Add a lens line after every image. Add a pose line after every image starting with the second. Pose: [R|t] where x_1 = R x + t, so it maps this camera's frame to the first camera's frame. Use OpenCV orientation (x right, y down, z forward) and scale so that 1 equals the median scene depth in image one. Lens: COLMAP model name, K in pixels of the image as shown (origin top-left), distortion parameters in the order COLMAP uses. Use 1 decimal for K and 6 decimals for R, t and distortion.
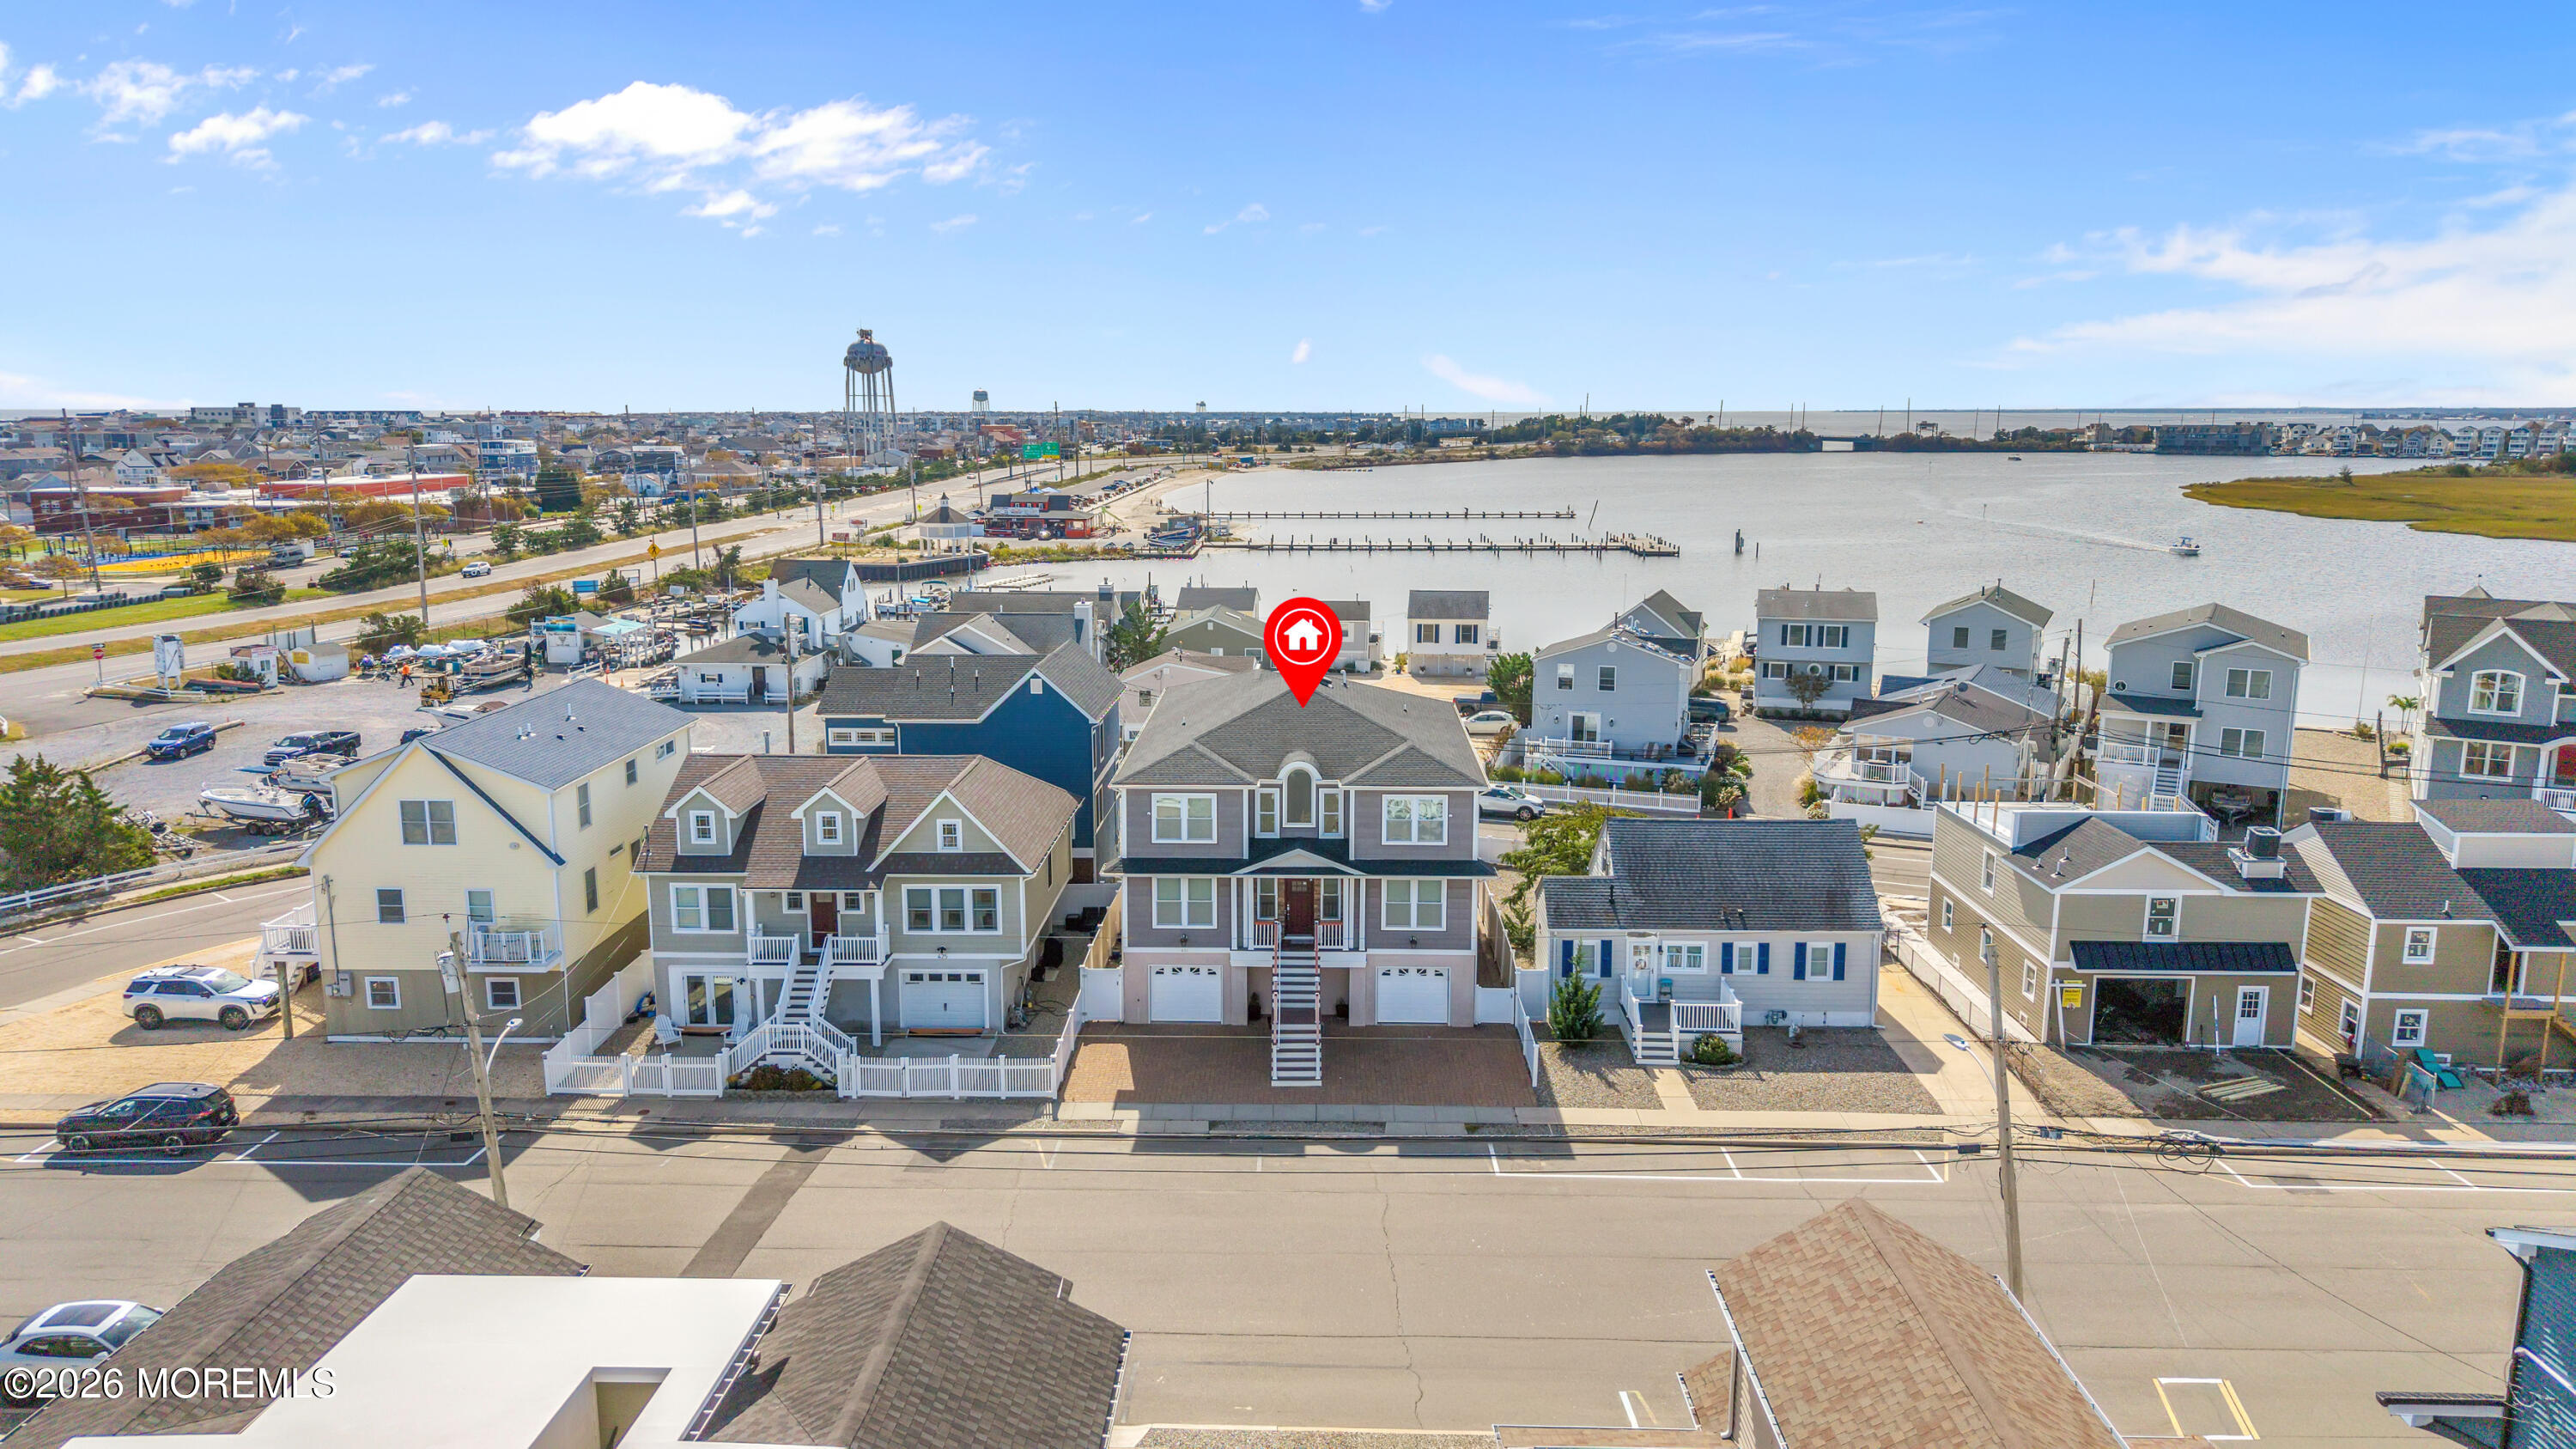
lens RADIAL K [[1710.2, 0, 1293.4], [0, 1710.2, 714.5], [0, 0, 1]] dist [0.071016, -0.108330]
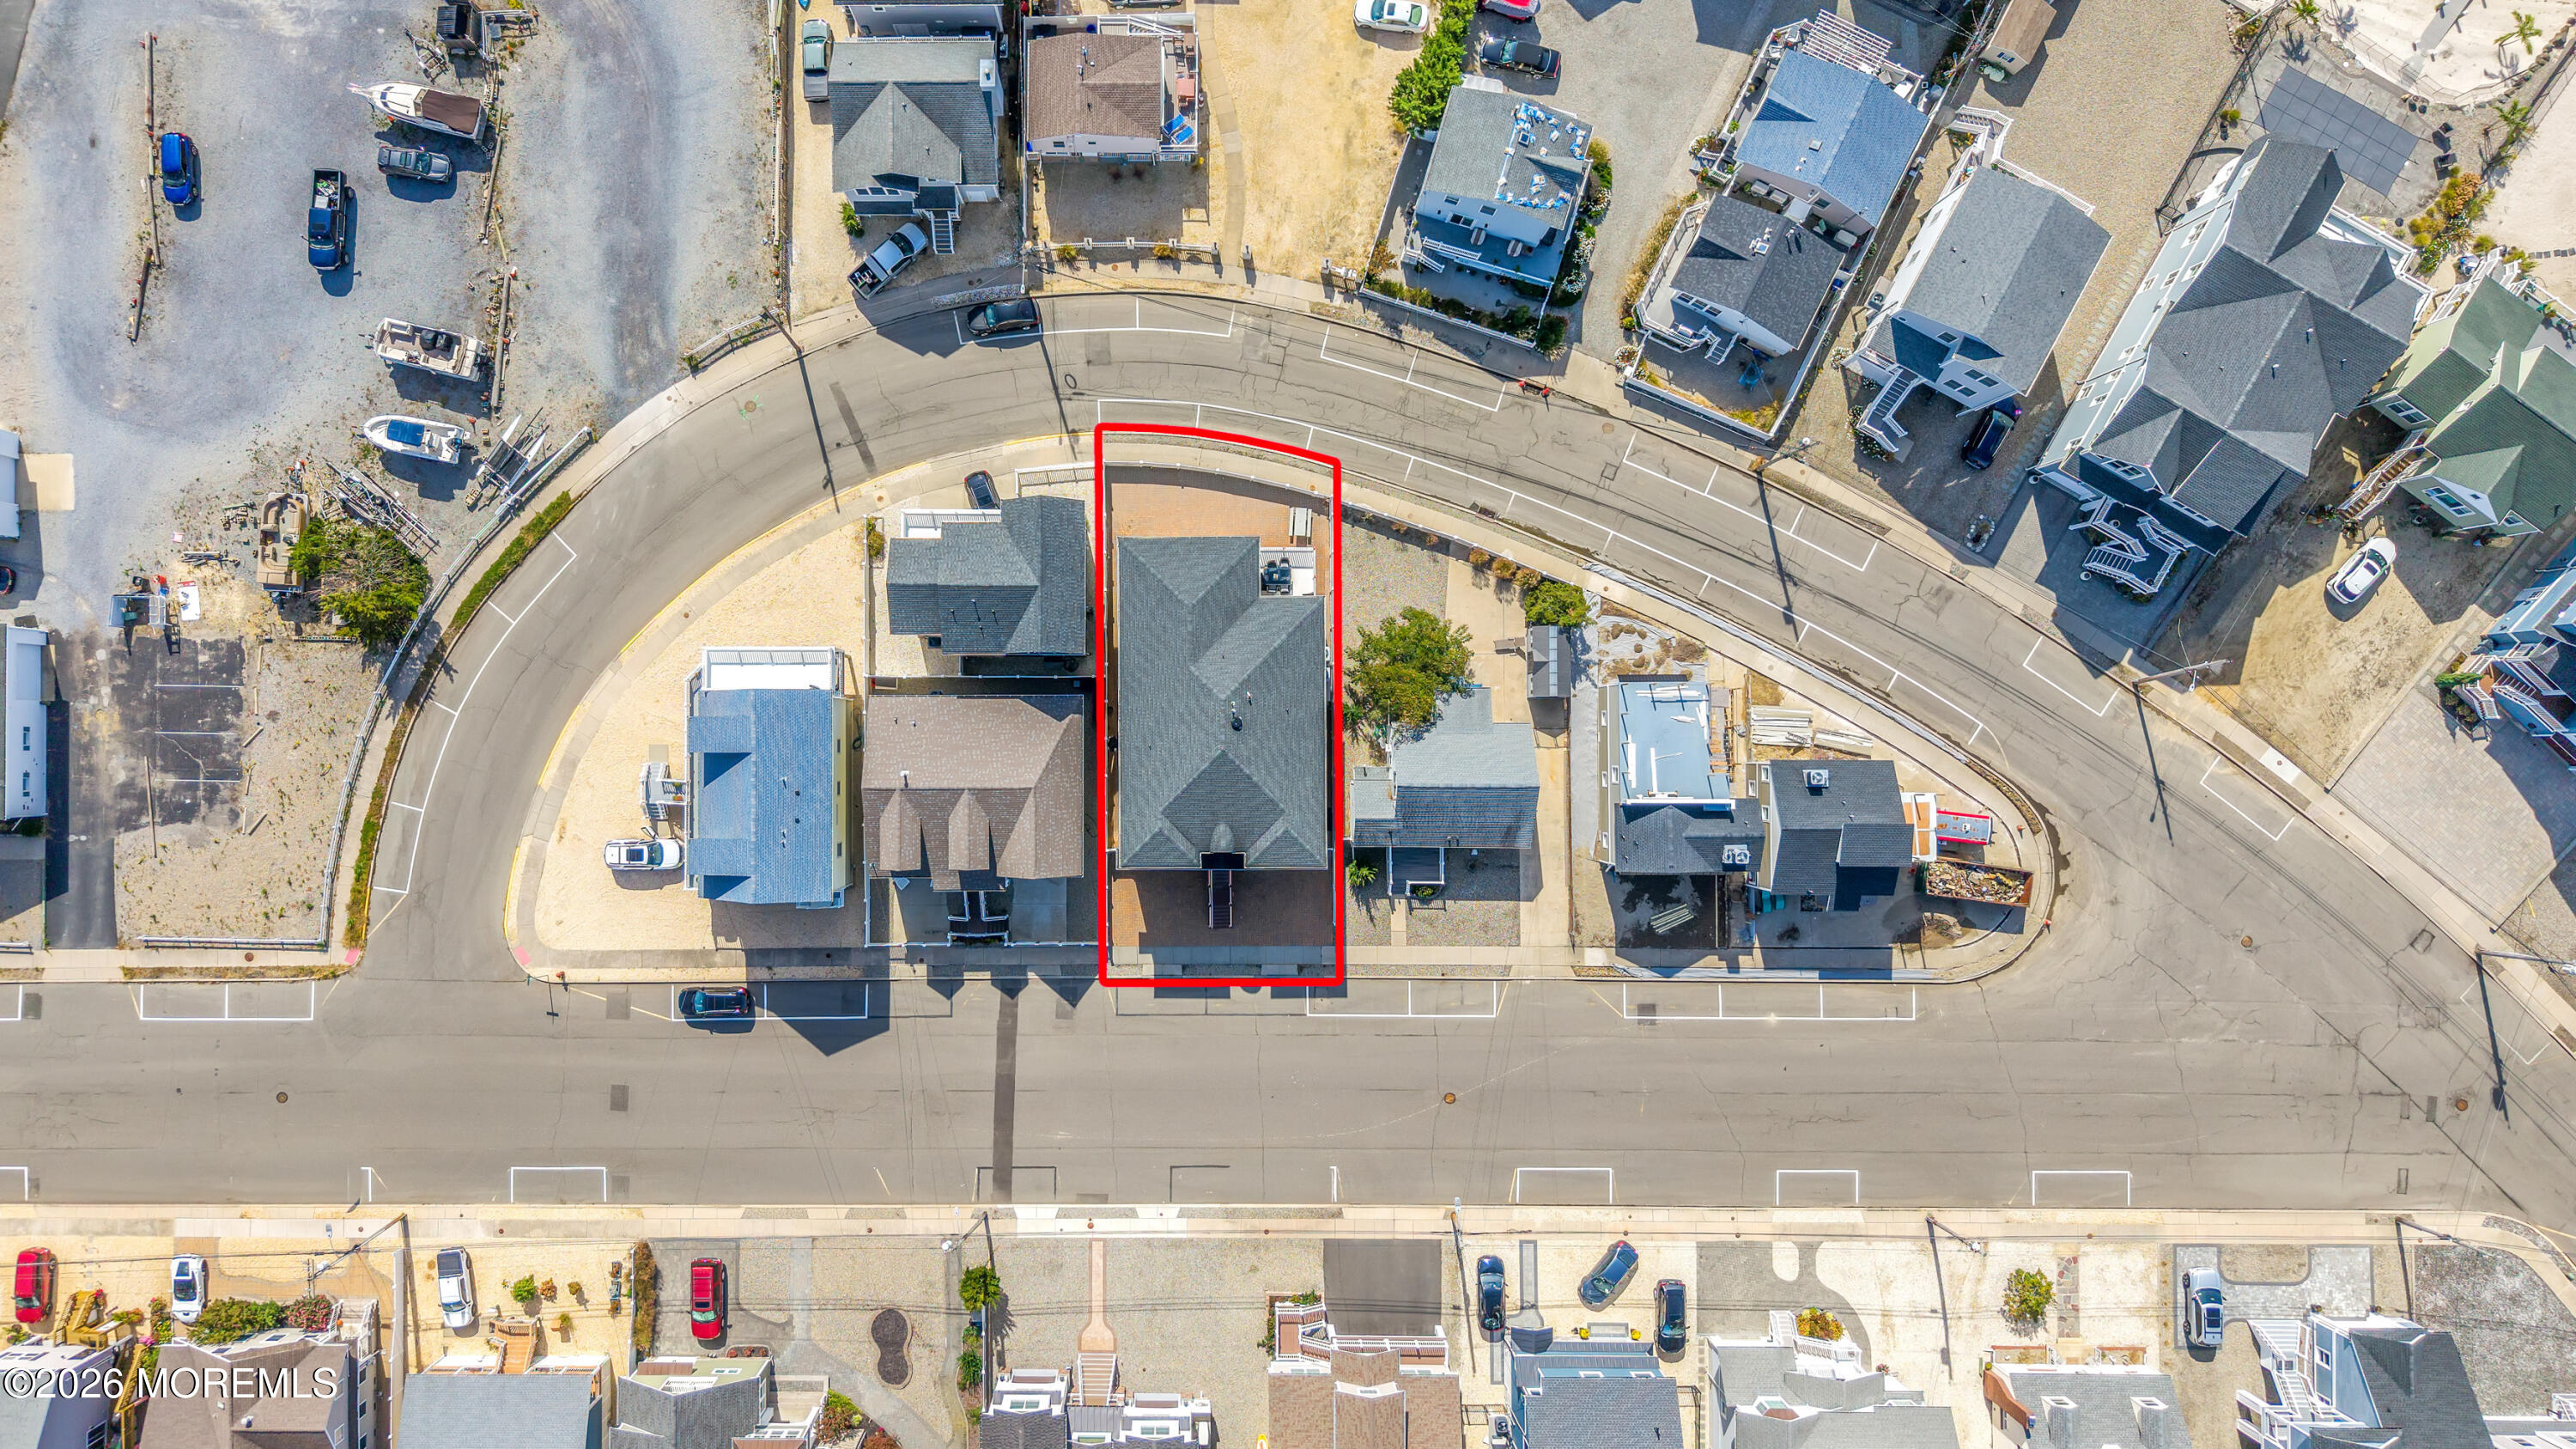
lens RADIAL K [[1716.7, 0, 1288.0], [0, 1716.7, 724.5], [0, 0, 1]] dist [0.027137, -0.034120]
pose [[0.999565, -0.022103, -0.019528, 0.119254], [0.023757, 0.211013, 0.977194, -1.757979], [-0.017479, -0.977233, 0.211447, 0.742152]]
